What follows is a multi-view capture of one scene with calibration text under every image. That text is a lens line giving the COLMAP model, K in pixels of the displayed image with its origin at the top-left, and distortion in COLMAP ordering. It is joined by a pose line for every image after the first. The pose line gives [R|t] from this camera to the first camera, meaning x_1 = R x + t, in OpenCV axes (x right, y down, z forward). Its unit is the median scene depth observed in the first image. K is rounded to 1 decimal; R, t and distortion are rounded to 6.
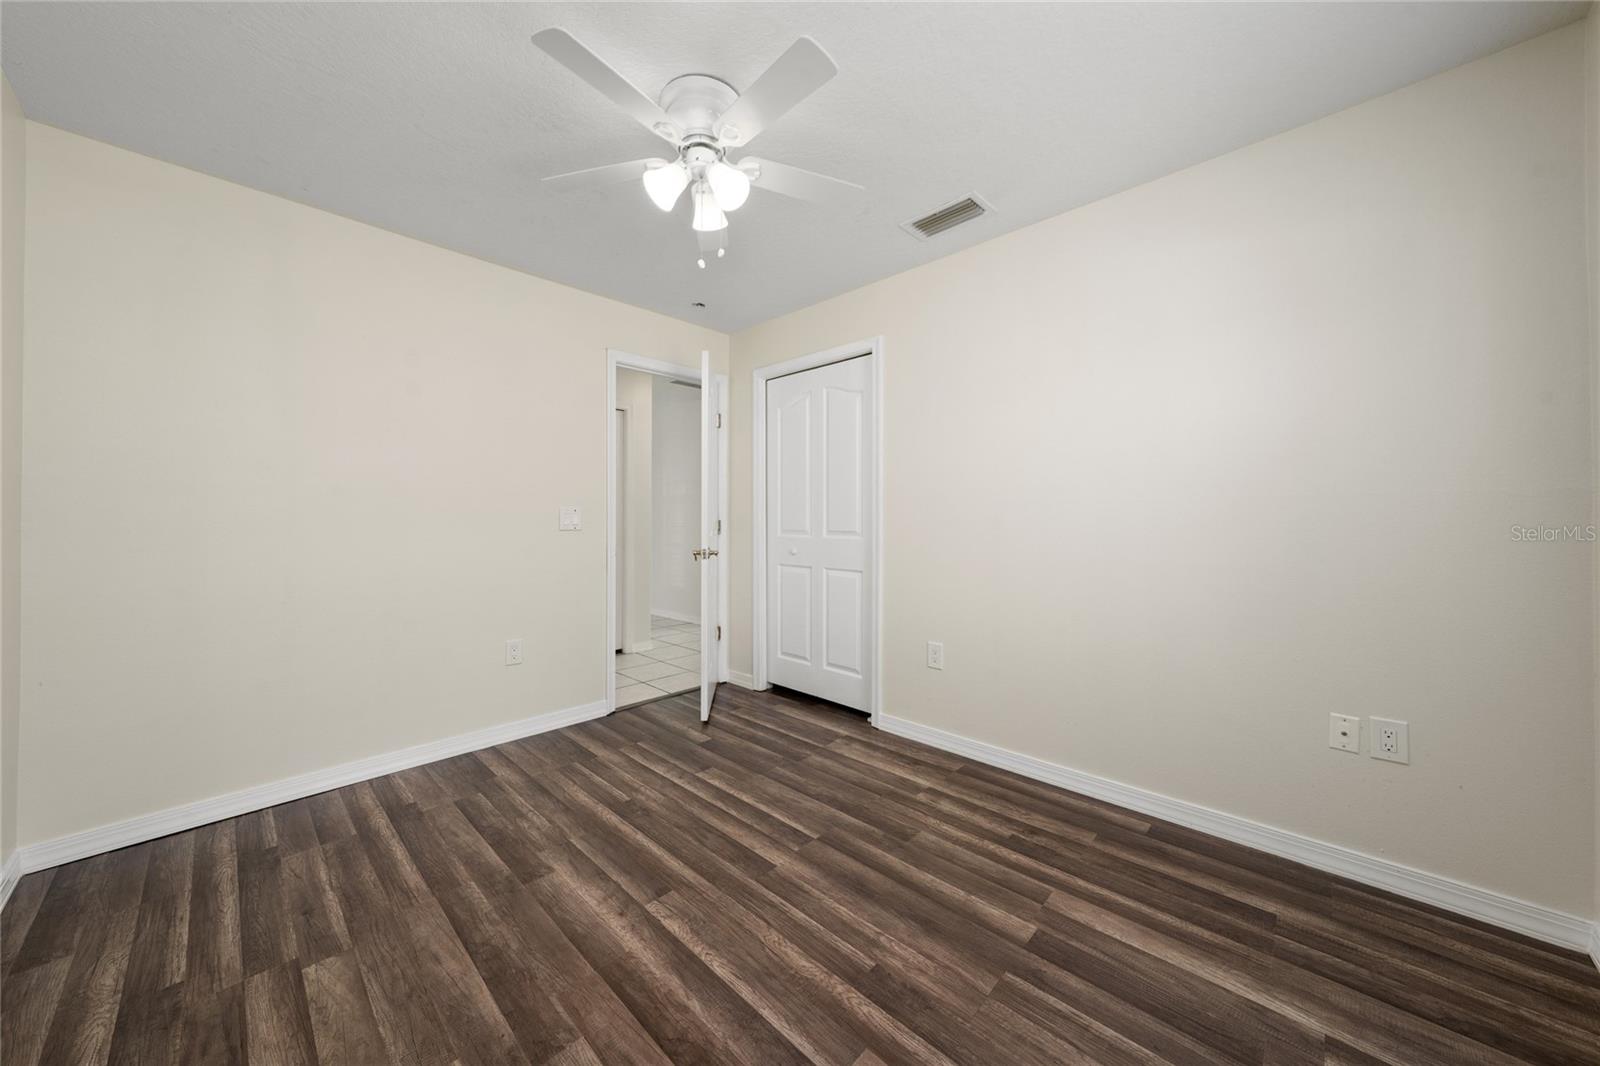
lens RADIAL K [[548.4, 0, 800.0], [0, 548.4, 533.0], [0, 0, 1]] dist [-0.000554, -0.000038]
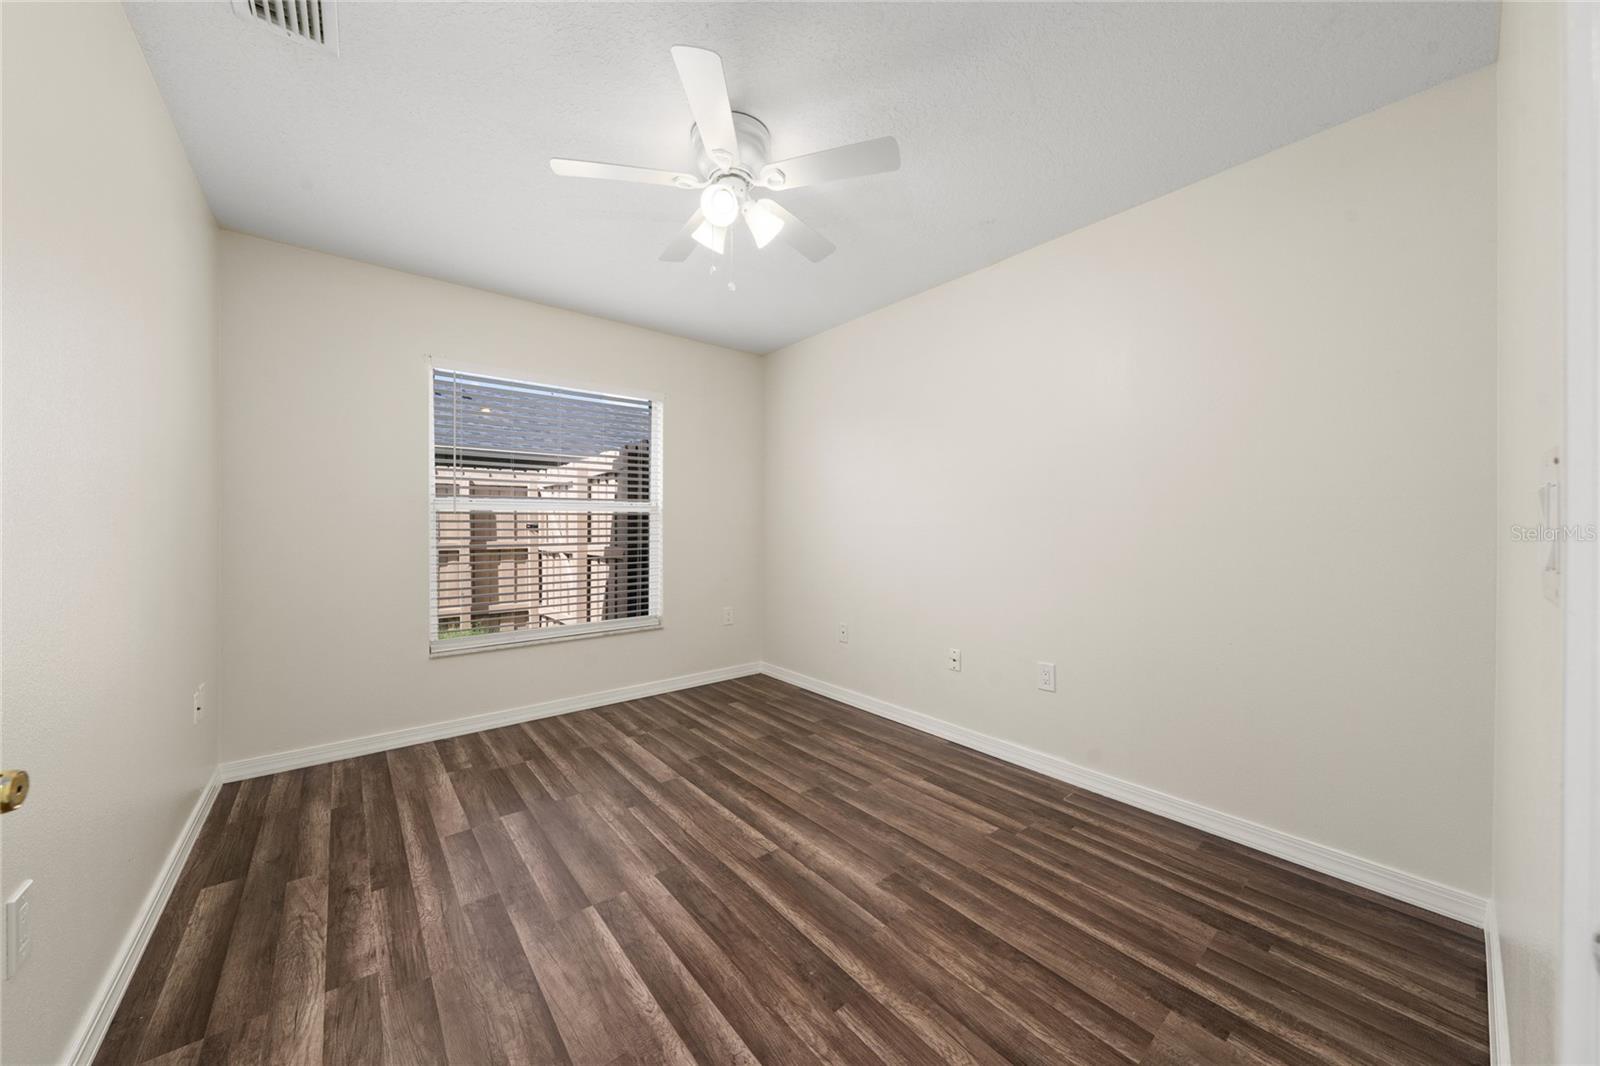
lens RADIAL K [[548.4, 0, 800.0], [0, 548.4, 533.0], [0, 0, 1]] dist [-0.000554, -0.000038]
pose [[-0.992701, 0.000531, 0.120601, -0.447345], [0.005051, 0.999296, 0.037175, -0.050415], [-0.120496, 0.037513, -0.992005, 2.038005]]
